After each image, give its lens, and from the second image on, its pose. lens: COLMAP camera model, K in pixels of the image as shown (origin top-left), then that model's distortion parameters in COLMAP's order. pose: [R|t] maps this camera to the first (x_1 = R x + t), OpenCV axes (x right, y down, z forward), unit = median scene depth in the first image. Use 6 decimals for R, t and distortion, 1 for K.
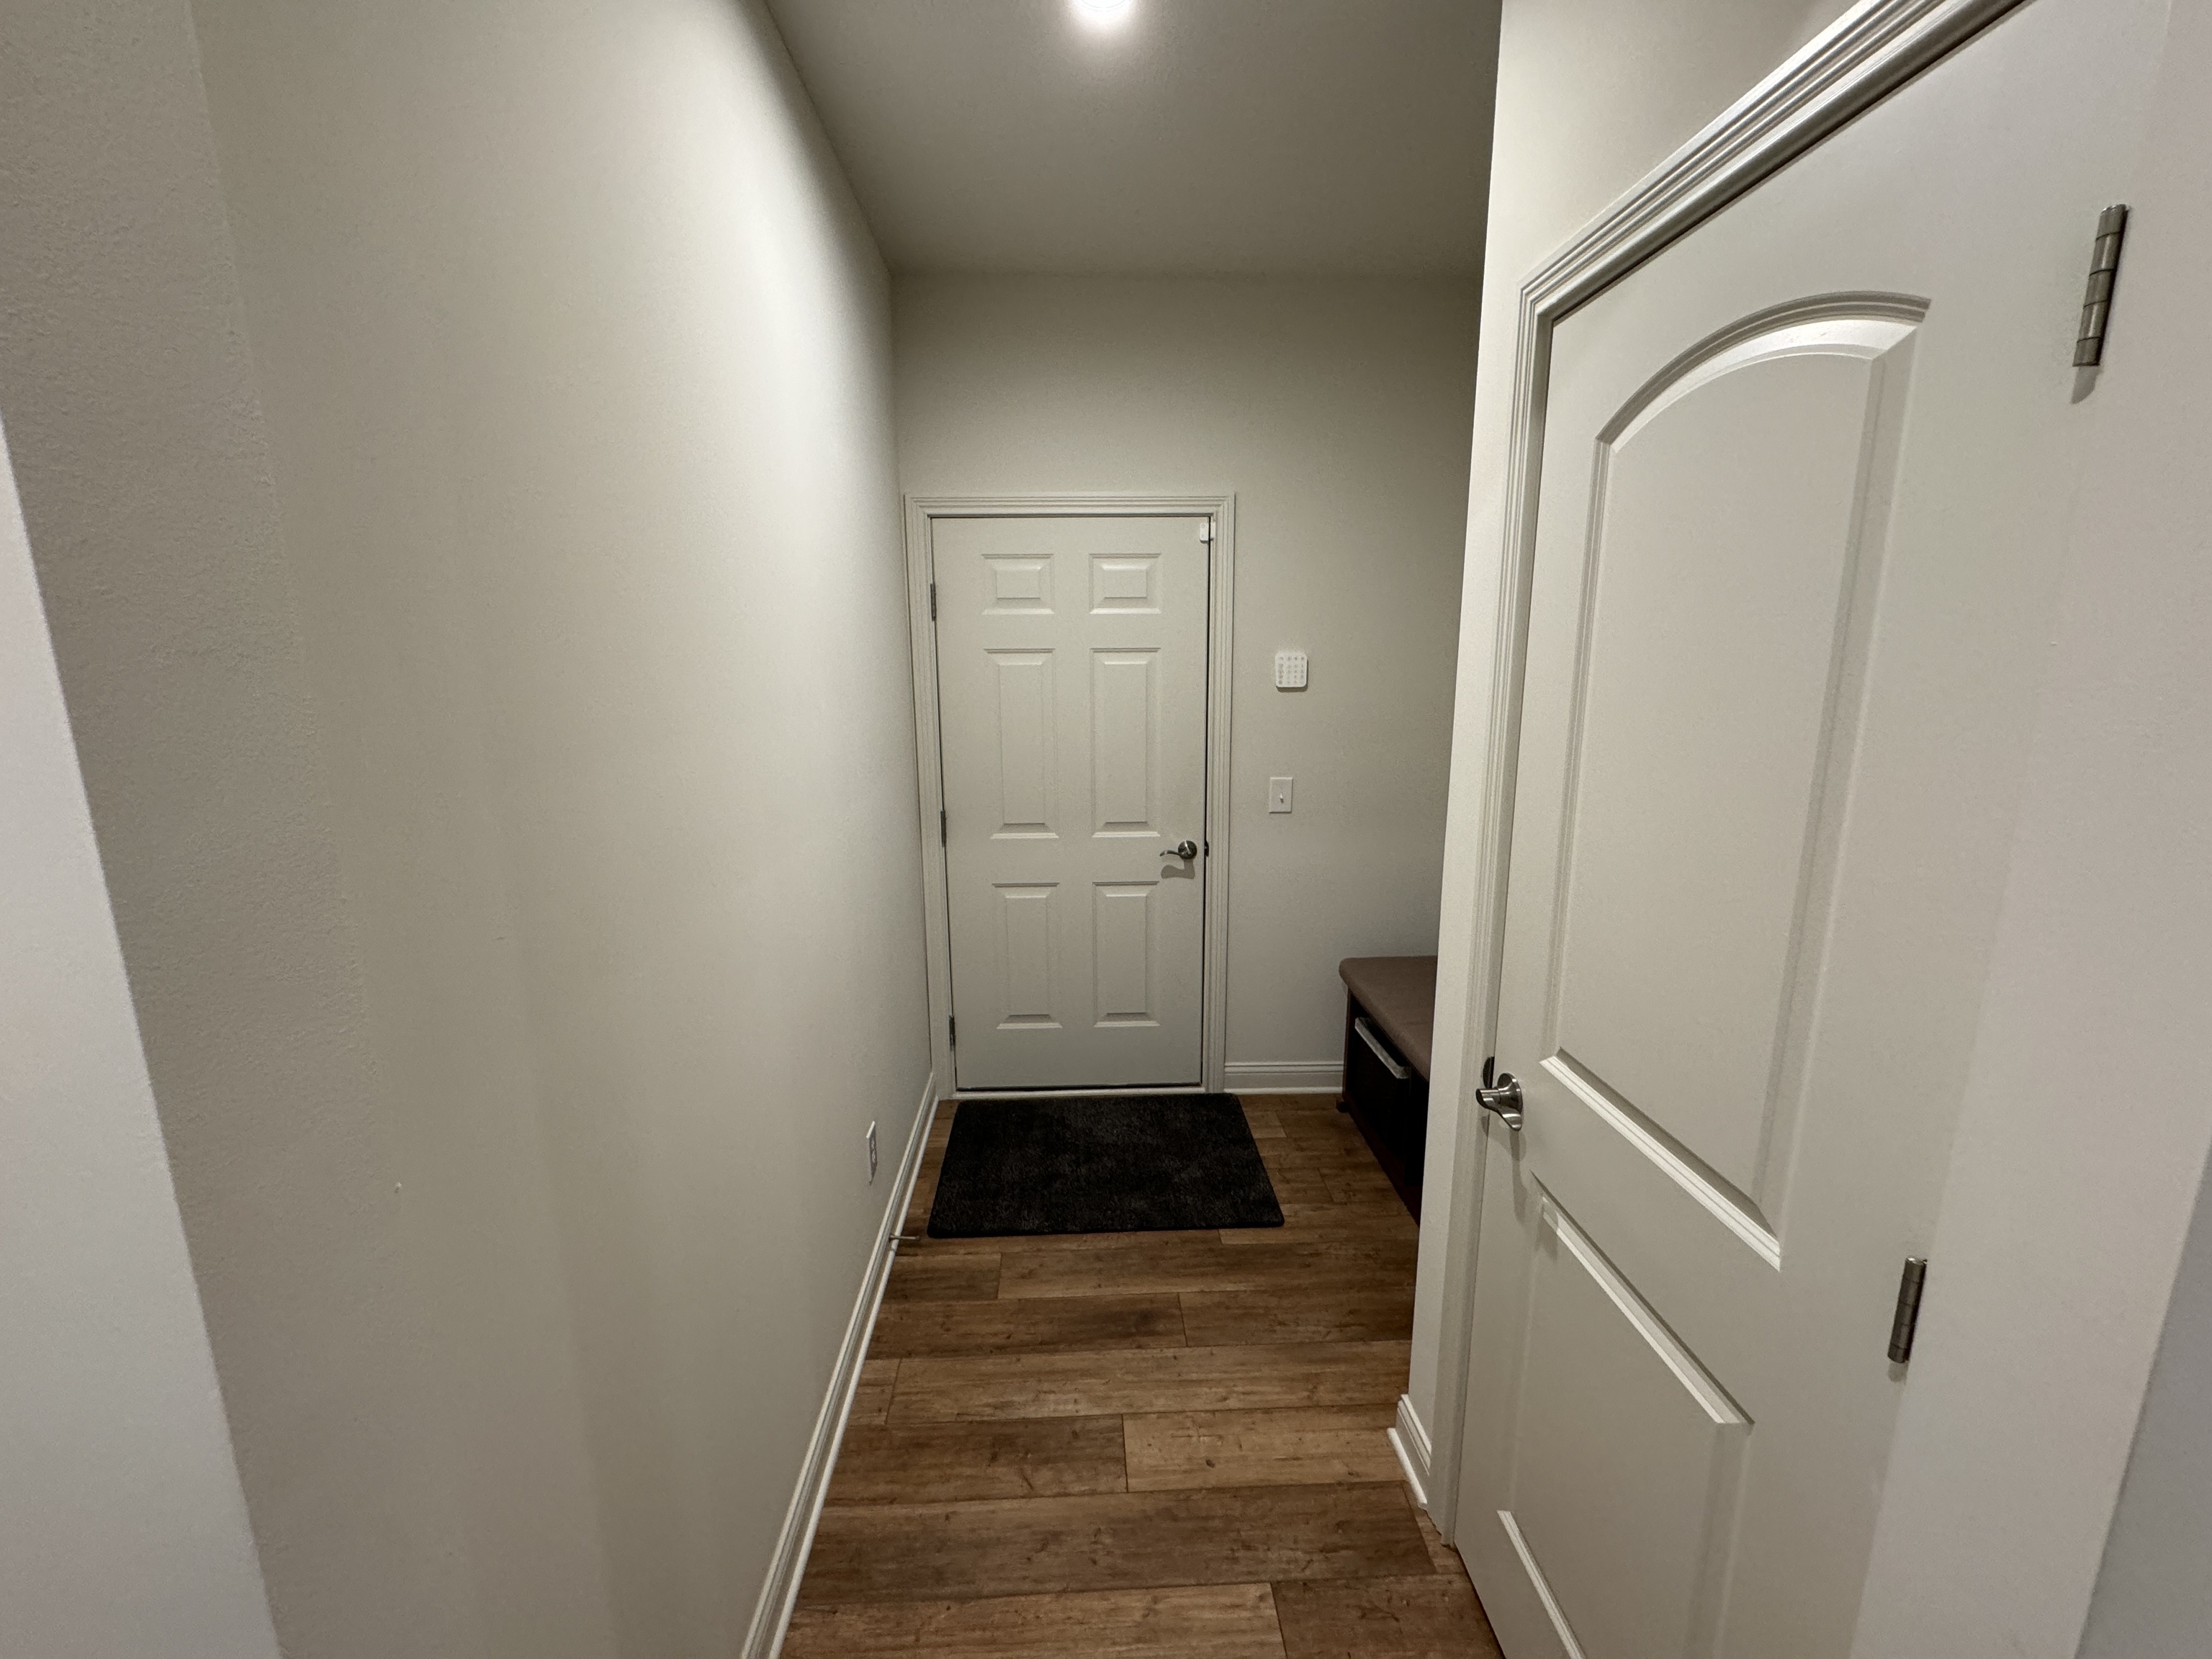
lens RADIAL K [[880.4, 0, 1106.0], [0, 880.4, 829.5], [0, 0, 1]] dist [-0.001838, -0.000135]
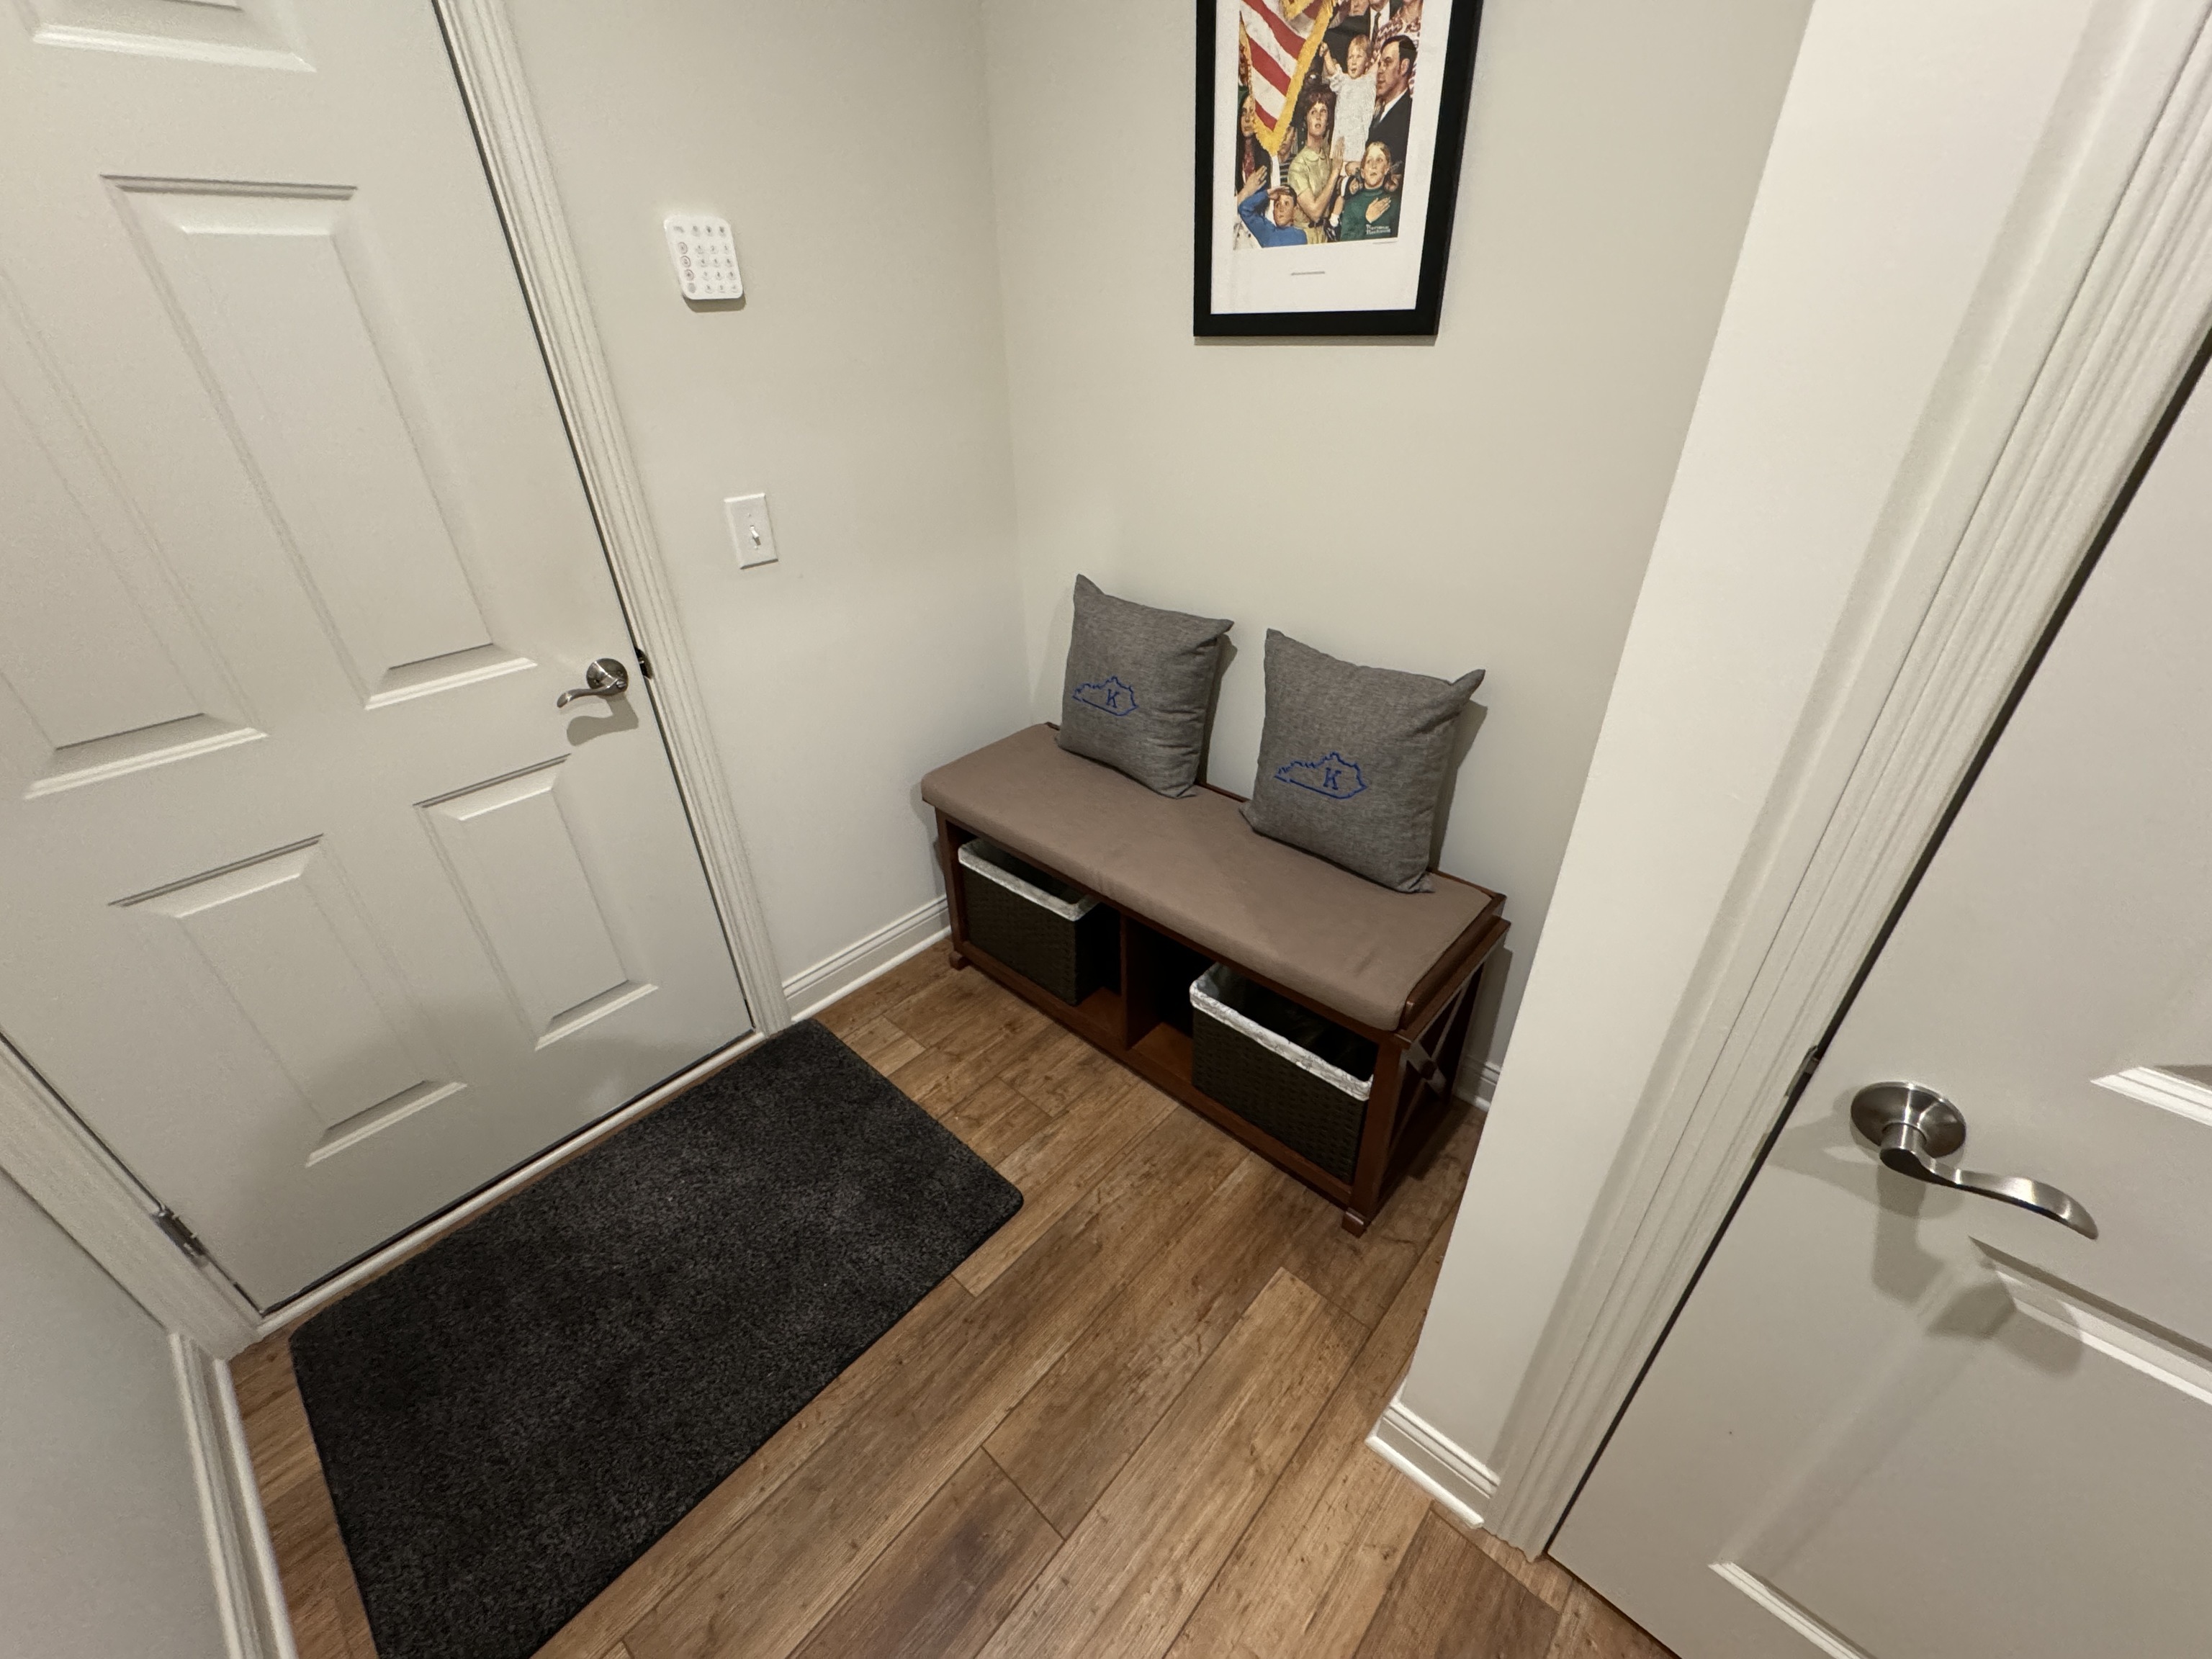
lens RADIAL K [[875.7, 0, 1106.0], [0, 875.7, 829.5], [0, 0, 1]] dist [-0.001705, -0.000690]
pose [[0.701666, -0.378198, 0.603847, -0.047835], [0.154538, 0.908103, 0.389187, -0.054596], [-0.695545, -0.179762, 0.695631, 0.504492]]
